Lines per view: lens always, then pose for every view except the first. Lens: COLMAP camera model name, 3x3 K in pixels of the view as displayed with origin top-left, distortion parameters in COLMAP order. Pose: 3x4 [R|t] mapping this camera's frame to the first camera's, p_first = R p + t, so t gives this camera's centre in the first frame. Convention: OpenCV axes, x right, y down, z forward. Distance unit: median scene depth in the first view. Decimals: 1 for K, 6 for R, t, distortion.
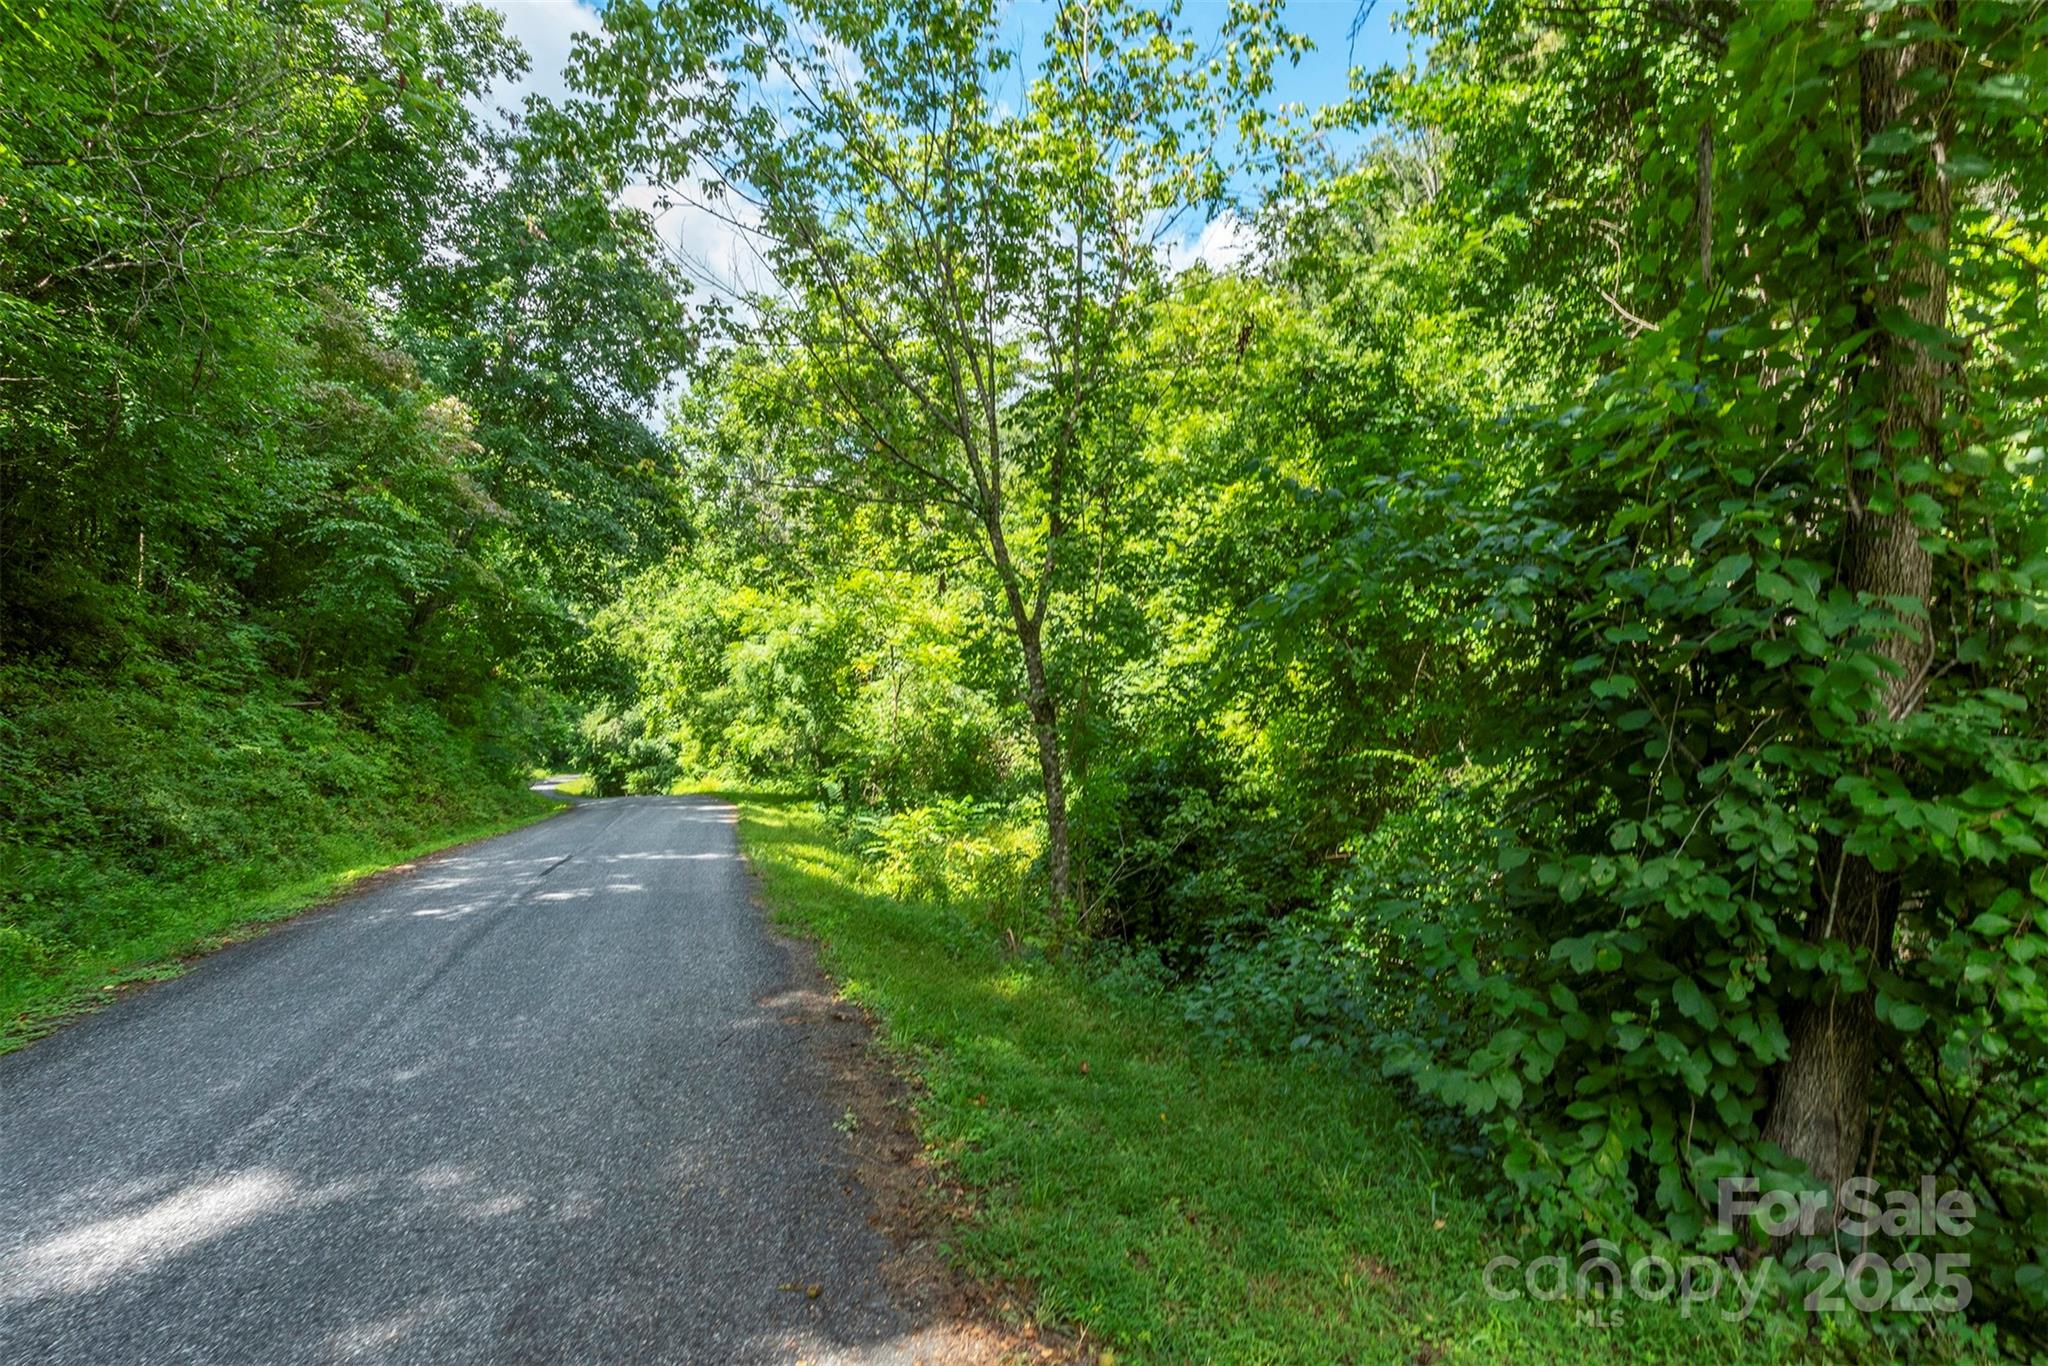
lens RADIAL K [[1096.9, 0, 1024.5], [0, 1096.9, 677.5], [0, 0, 1]] dist [-0.001164, -0.000067]
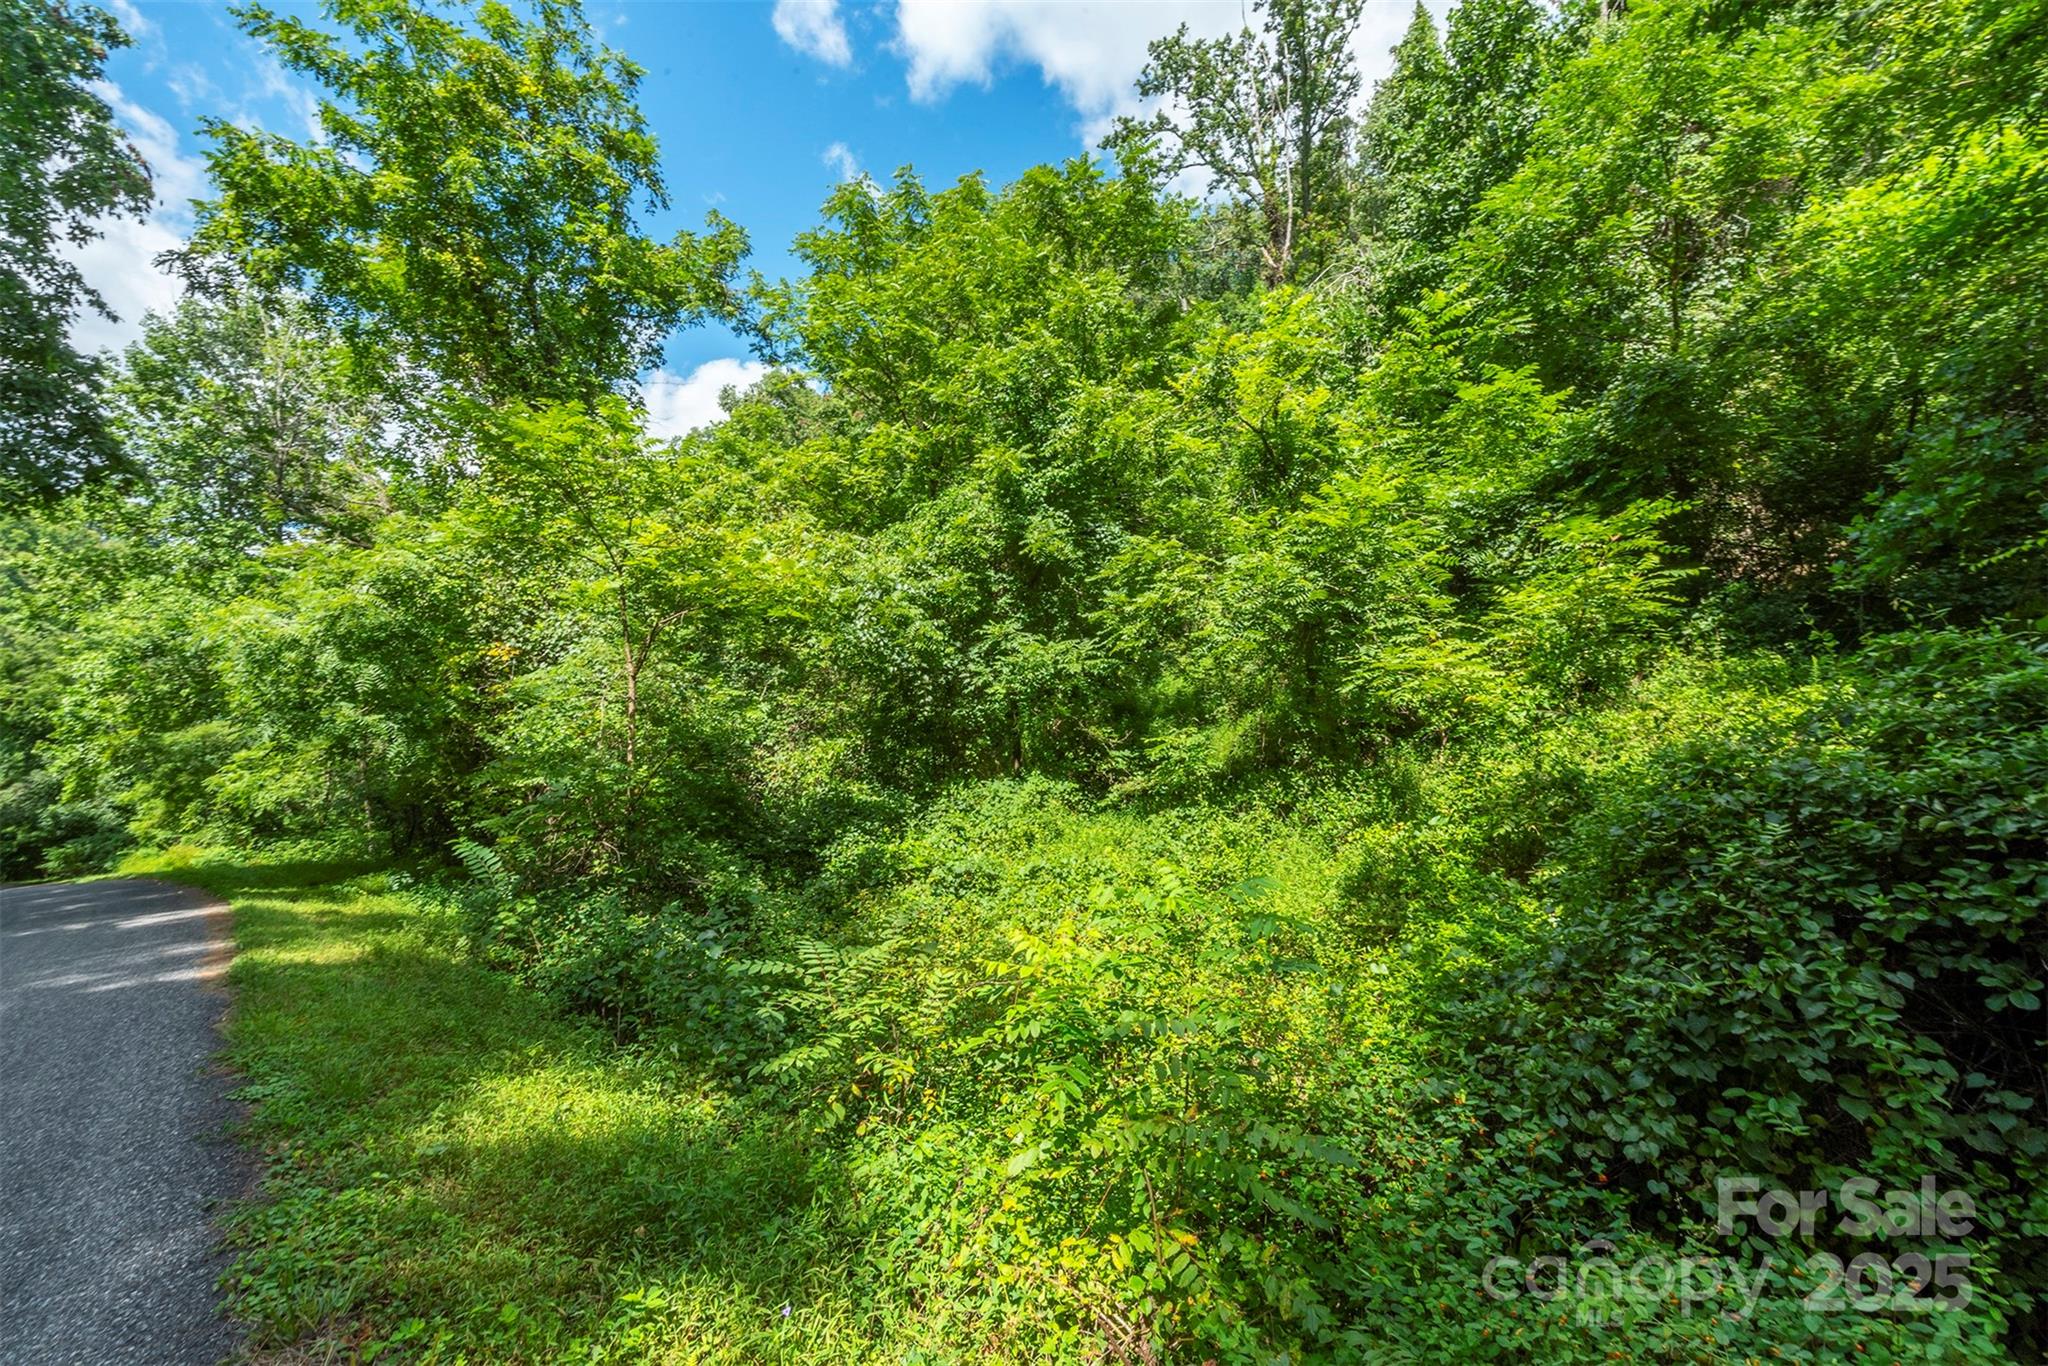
lens RADIAL K [[788.4, 0, 1008.4], [0, 788.4, 679.7], [0, 0, 1]] dist [-0.000088, -0.000195]
pose [[0.866045, -0.012744, 0.499804, -0.061552], [0.036203, 0.998649, -0.037268, 0.017255], [-0.498654, 0.050370, 0.865336, 0.236391]]
